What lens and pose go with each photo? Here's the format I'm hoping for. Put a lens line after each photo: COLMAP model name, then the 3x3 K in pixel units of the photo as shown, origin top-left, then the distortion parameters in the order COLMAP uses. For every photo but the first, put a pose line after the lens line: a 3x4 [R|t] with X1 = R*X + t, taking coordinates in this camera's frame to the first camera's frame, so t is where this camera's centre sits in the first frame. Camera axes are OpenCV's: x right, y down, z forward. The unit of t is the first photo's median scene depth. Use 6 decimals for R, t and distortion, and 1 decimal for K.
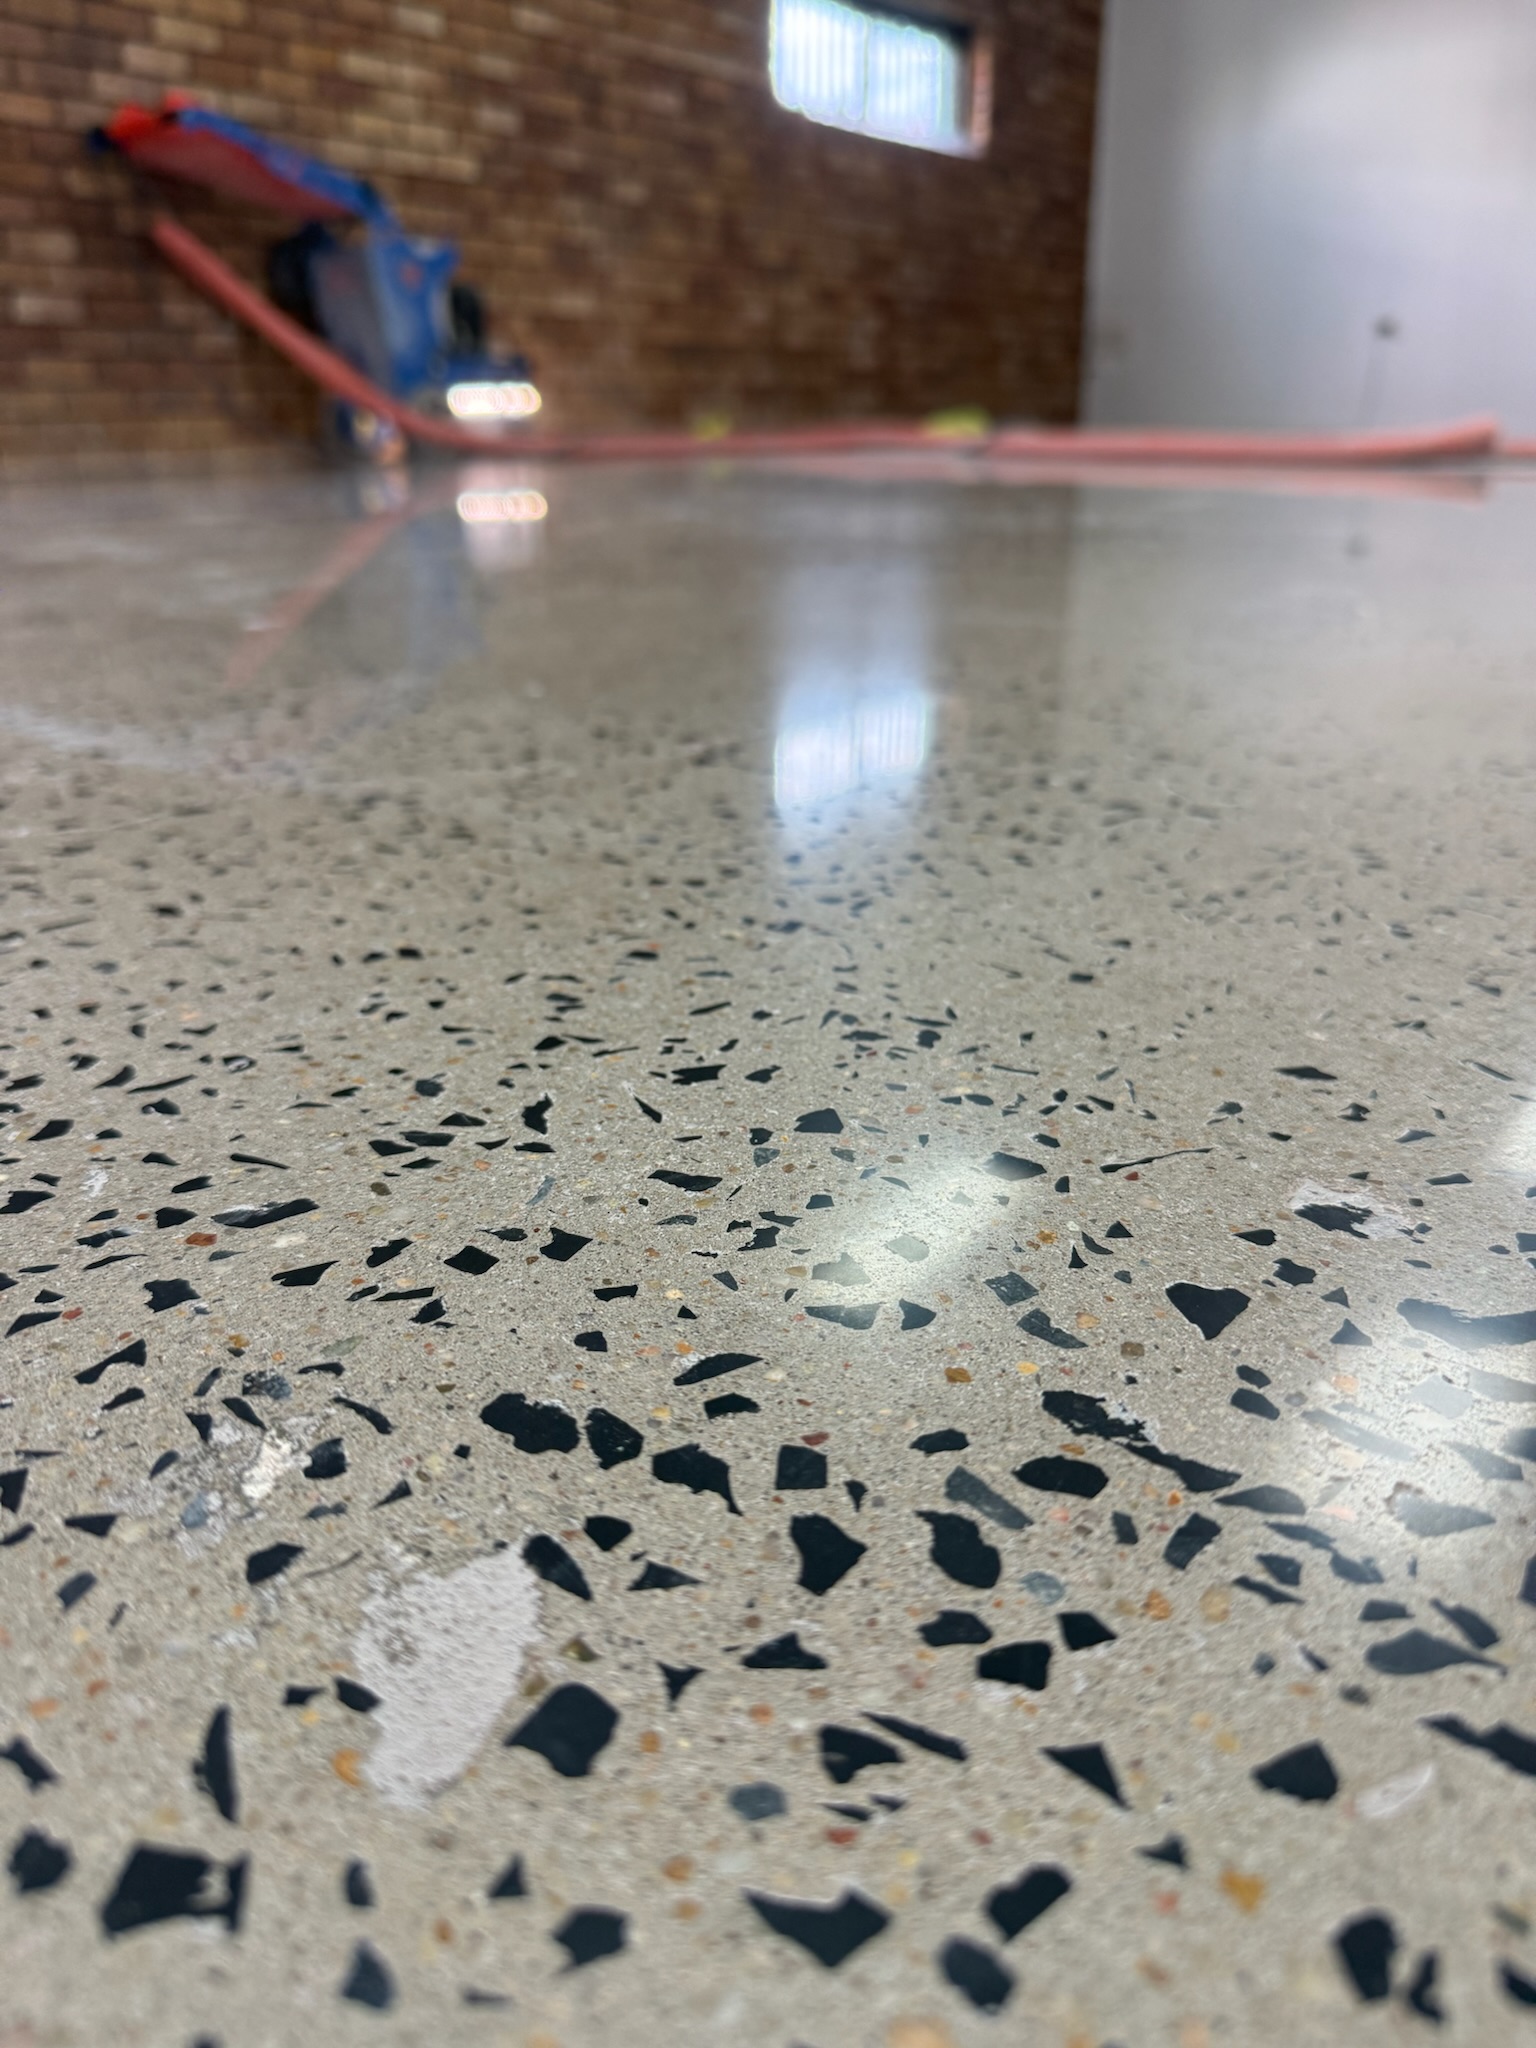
lens RADIAL K [[1432.0, 0, 776.1], [0, 1432.0, 1024.4], [0, 0, 1]] dist [-0.002305, -0.001604]
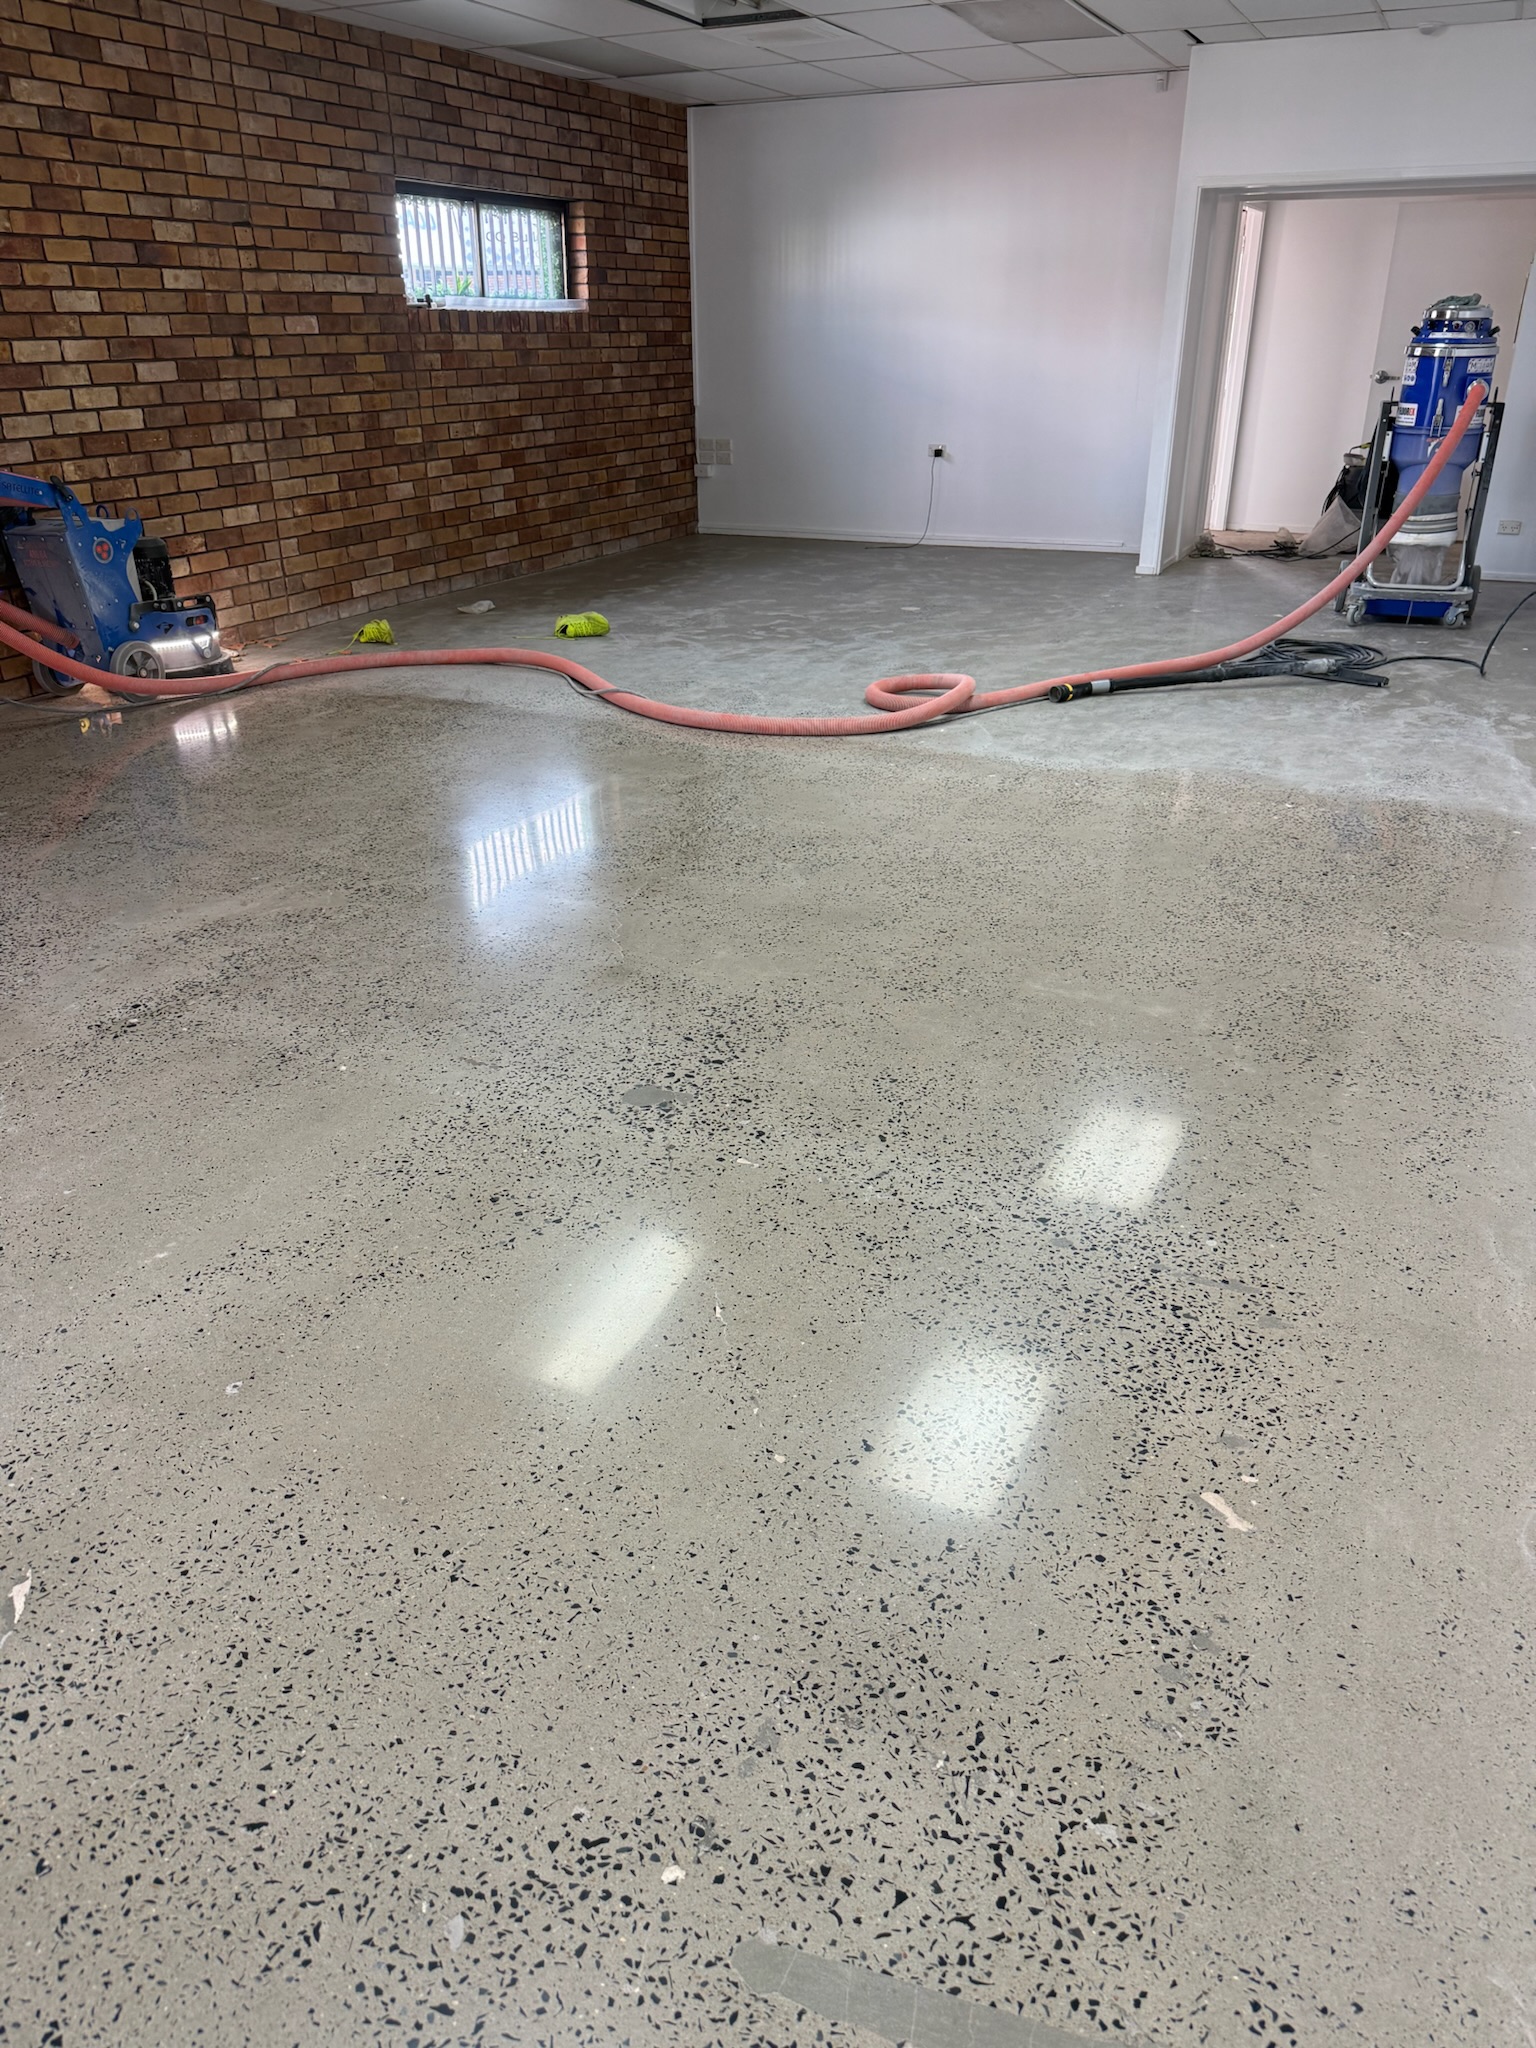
lens RADIAL K [[1432.0, 0, 762.0], [0, 1432.0, 1024.2], [0, 0, 1]] dist [-0.002305, -0.001604]
pose [[0.978279, -0.093937, 0.184786, 0.284941], [0.073030, 0.990458, 0.116875, -3.277689], [-0.194001, -0.100841, 0.975805, -4.055057]]
